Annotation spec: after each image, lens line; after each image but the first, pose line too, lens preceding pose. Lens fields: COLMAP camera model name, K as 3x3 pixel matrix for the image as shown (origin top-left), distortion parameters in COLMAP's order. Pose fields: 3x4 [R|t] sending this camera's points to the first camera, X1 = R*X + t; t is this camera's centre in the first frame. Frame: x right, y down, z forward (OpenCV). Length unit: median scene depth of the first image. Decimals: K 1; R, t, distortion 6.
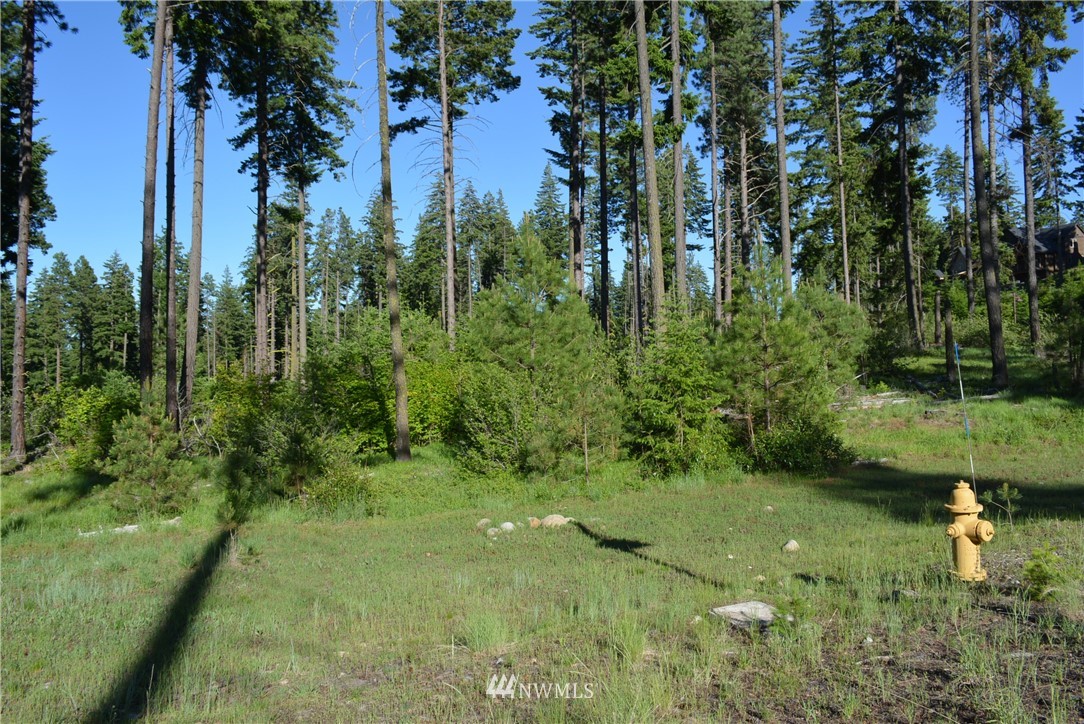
lens RADIAL K [[842.0, 0, 545.5], [0, 842.0, 365.4], [0, 0, 1]] dist [-0.019439, 0.010047]
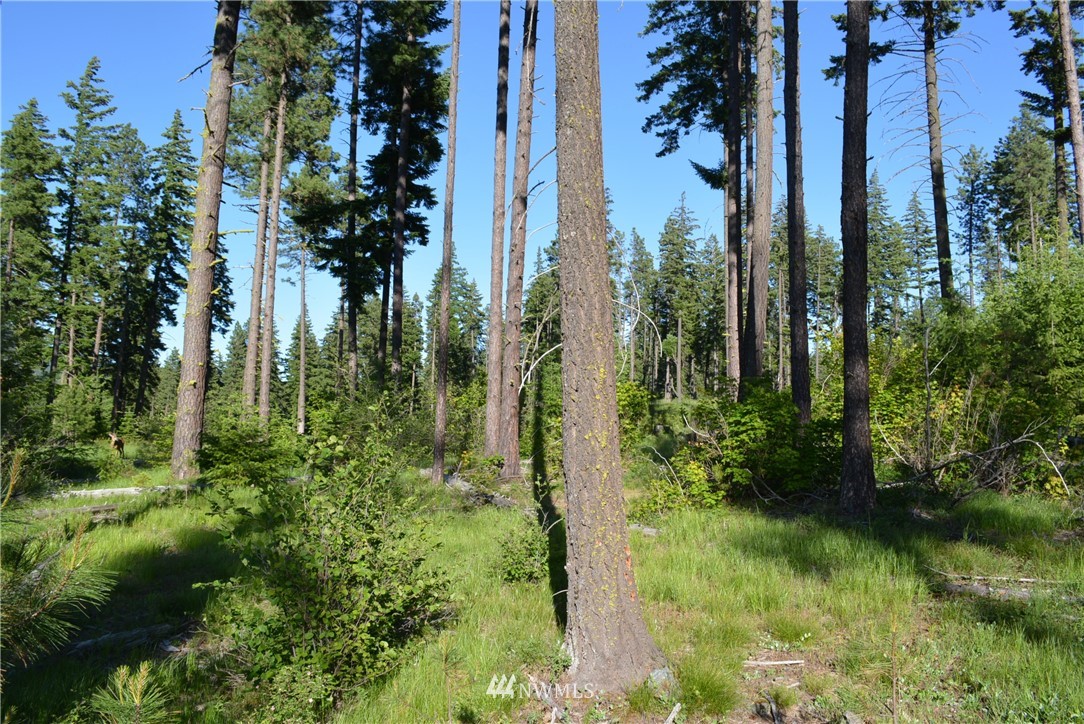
lens RADIAL K [[842.0, 0, 545.1], [0, 842.0, 358.4], [0, 0, 1]] dist [-0.019439, 0.010047]
pose [[0.963879, 0.003411, -0.266319, -0.238460], [-0.019576, 0.998121, -0.058064, 0.031286], [0.265621, 0.061180, 0.962134, 0.227395]]
